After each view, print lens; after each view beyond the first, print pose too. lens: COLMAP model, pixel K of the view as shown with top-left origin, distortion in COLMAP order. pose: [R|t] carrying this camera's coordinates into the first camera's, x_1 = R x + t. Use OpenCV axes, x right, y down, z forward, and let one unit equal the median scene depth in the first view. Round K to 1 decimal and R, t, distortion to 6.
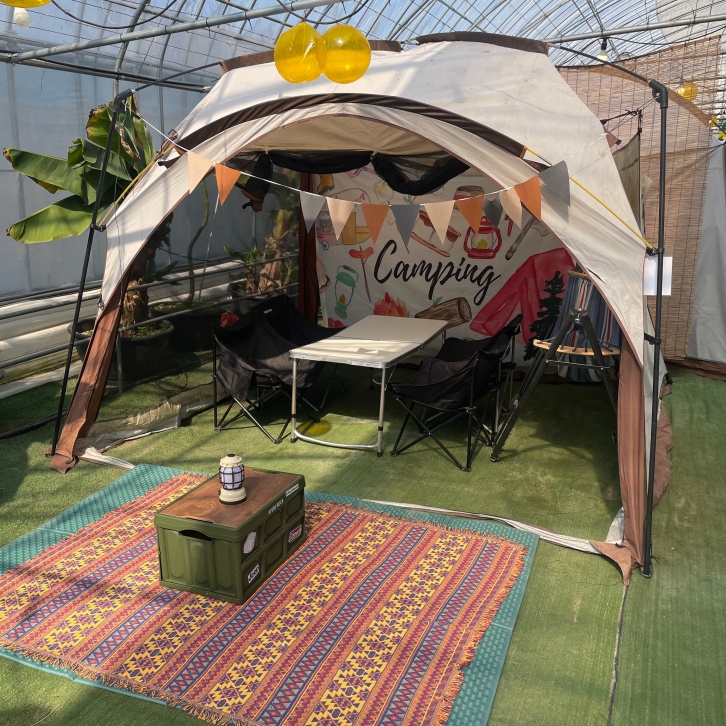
lens RADIAL K [[720.8, 0, 369.2], [0, 720.8, 348.2], [0, 0, 1]] dist [0.099953, -0.123246]
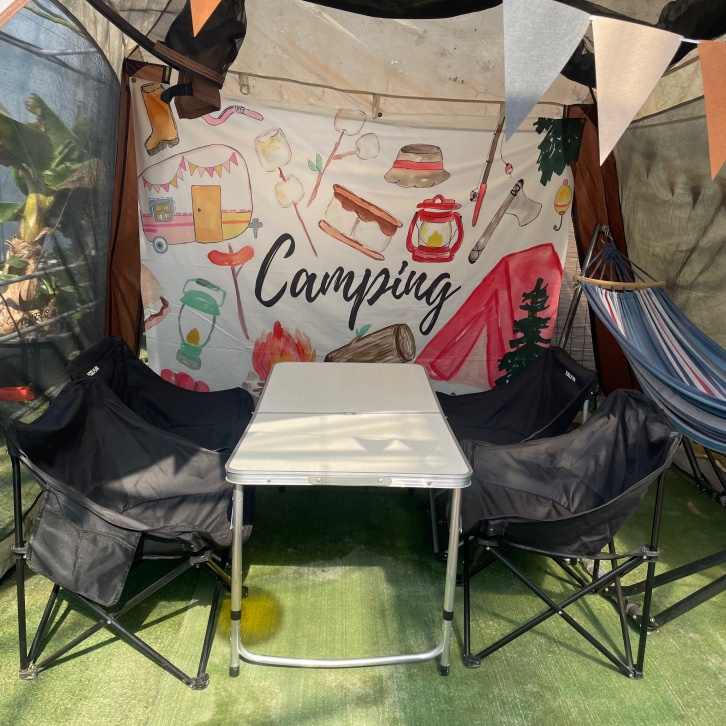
lens RADIAL K [[720.8, 0, 369.2], [0, 720.8, 348.2], [0, 0, 1]] dist [0.099953, -0.123246]
pose [[0.914220, -0.063246, 0.400252, -0.154615], [0.074978, 0.997091, -0.013704, -0.042692], [-0.398220, 0.042538, 0.916303, 0.434491]]
